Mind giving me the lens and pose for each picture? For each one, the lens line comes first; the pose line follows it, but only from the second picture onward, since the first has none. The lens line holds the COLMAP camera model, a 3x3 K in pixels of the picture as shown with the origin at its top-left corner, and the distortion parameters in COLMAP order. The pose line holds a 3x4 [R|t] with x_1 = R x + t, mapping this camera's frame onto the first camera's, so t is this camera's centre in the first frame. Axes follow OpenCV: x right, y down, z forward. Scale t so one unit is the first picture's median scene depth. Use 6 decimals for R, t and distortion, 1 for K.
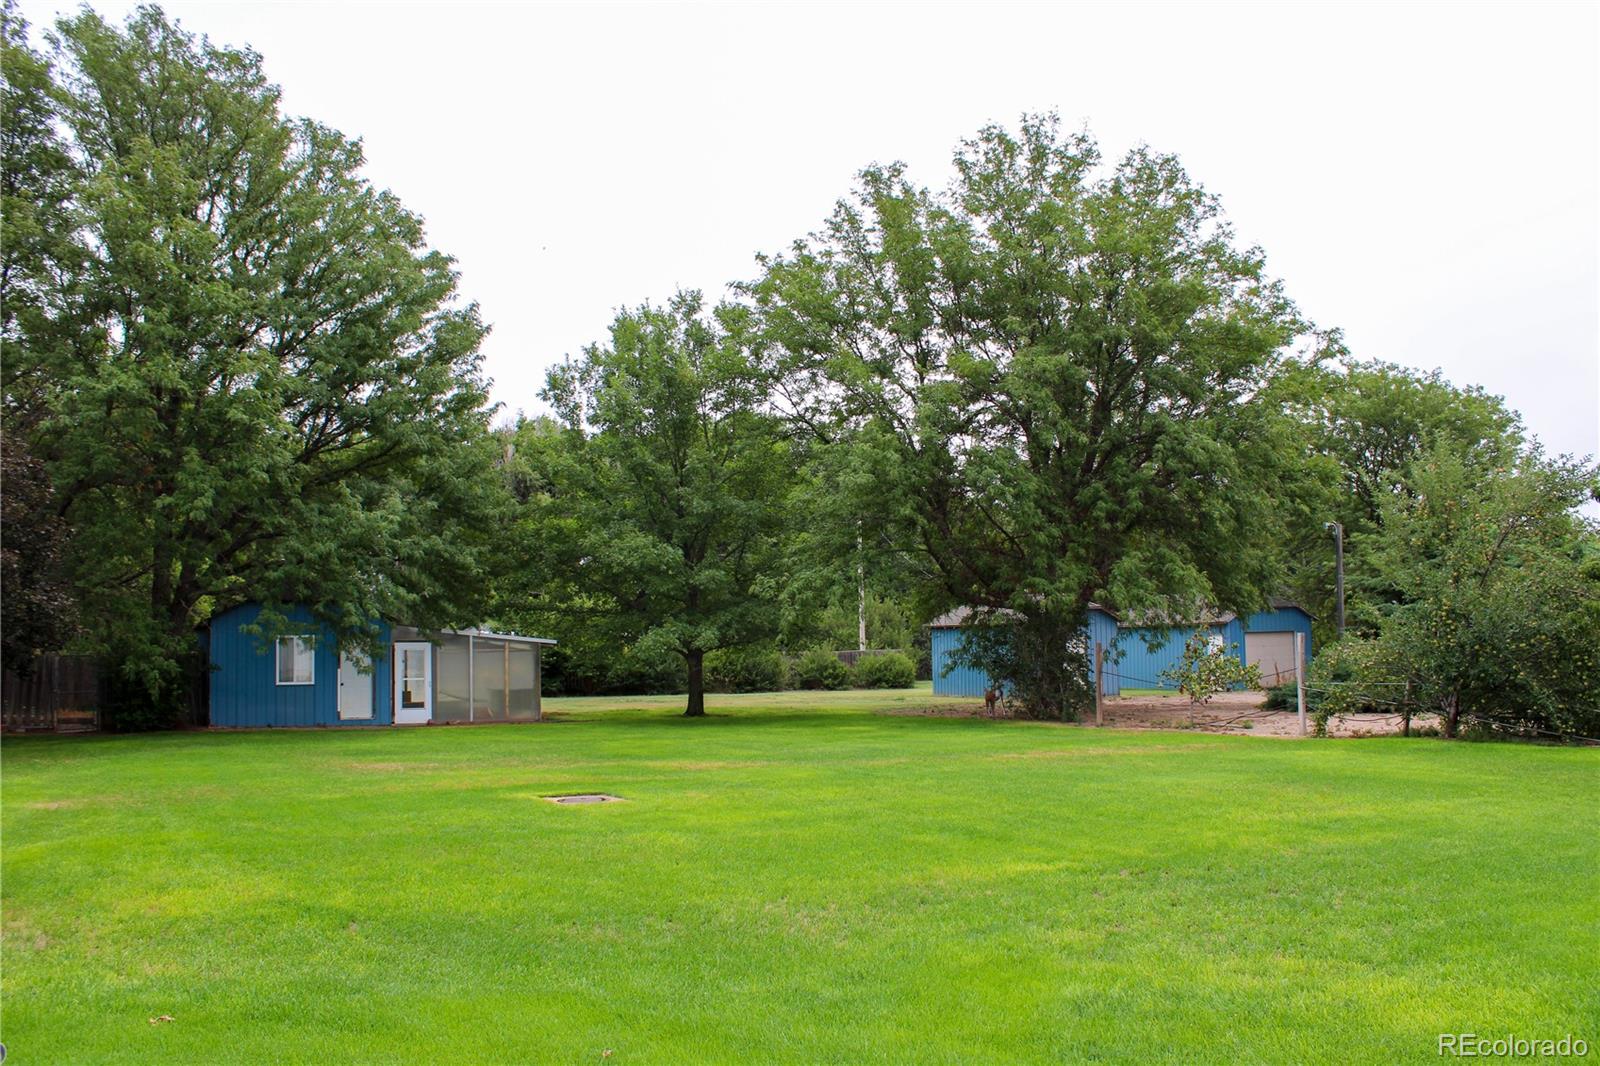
lens RADIAL K [[1330.9, 0, 800.0], [0, 1330.9, 533.0], [0, 0, 1]] dist [-0.148521, 0.141719]
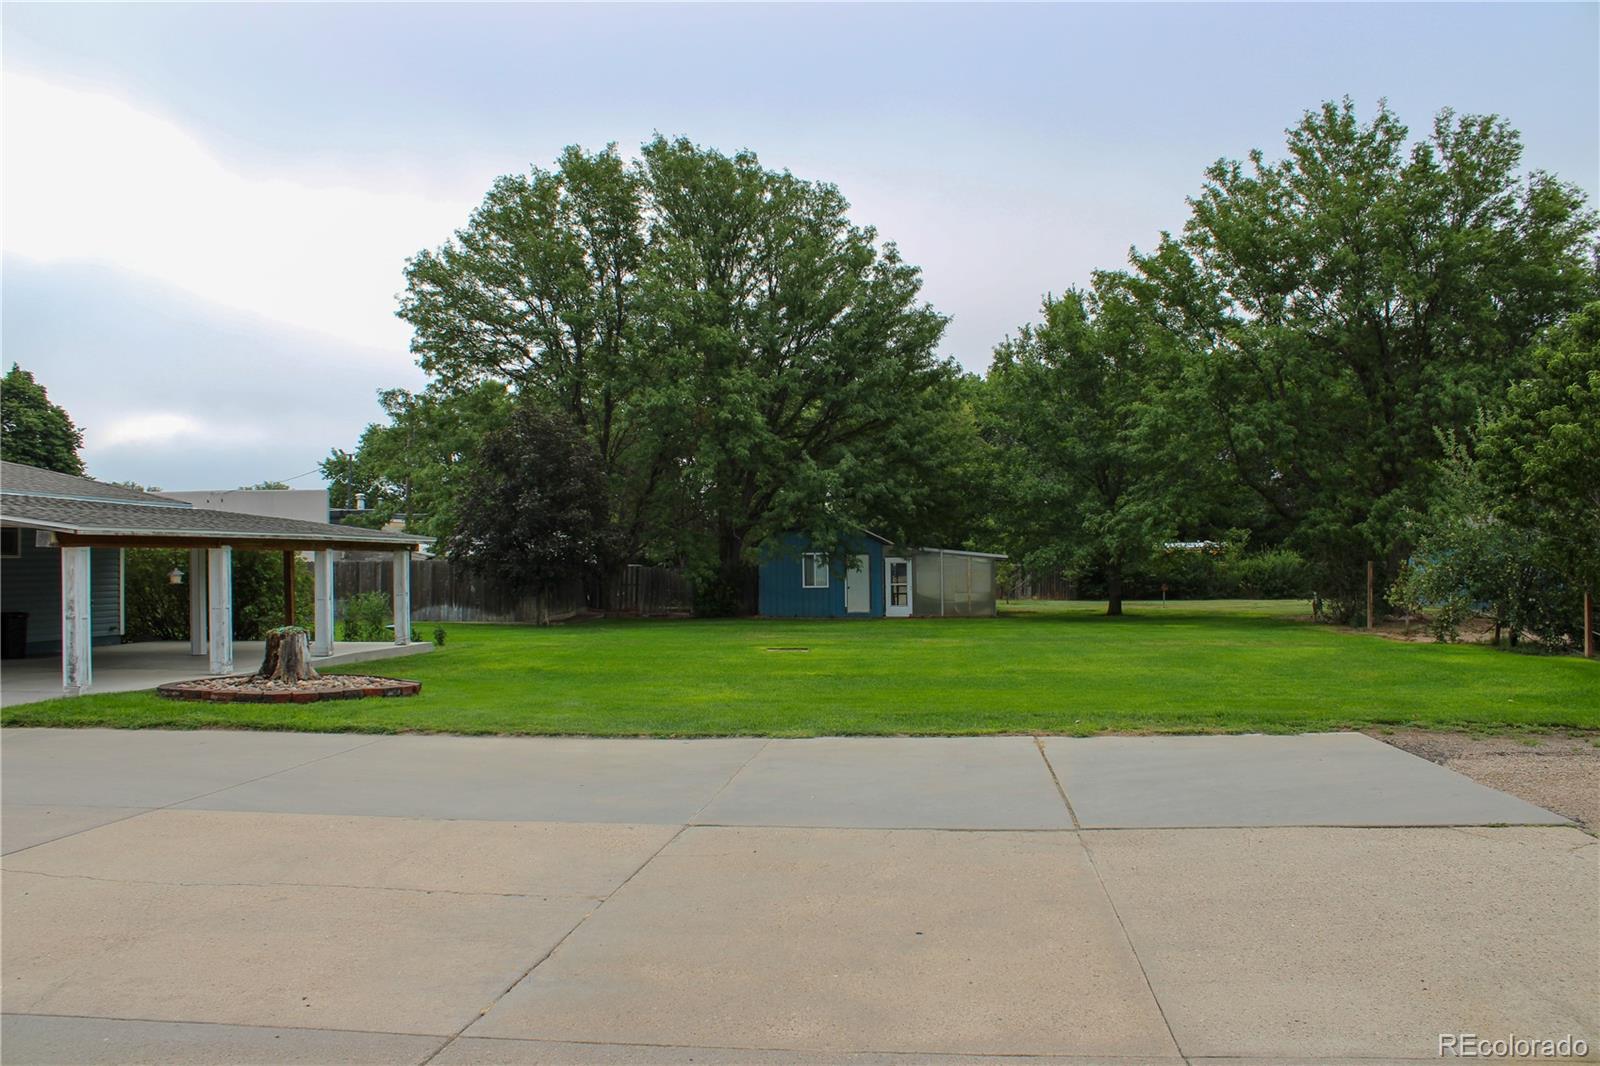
lens RADIAL K [[1330.9, 0, 800.0], [0, 1330.9, 533.0], [0, 0, 1]] dist [-0.148521, 0.141719]
pose [[0.842907, 0.000010, -0.538059, 0.363713], [0.039857, 0.997252, 0.062457, -0.032468], [0.536580, -0.074091, 0.840590, -0.215472]]
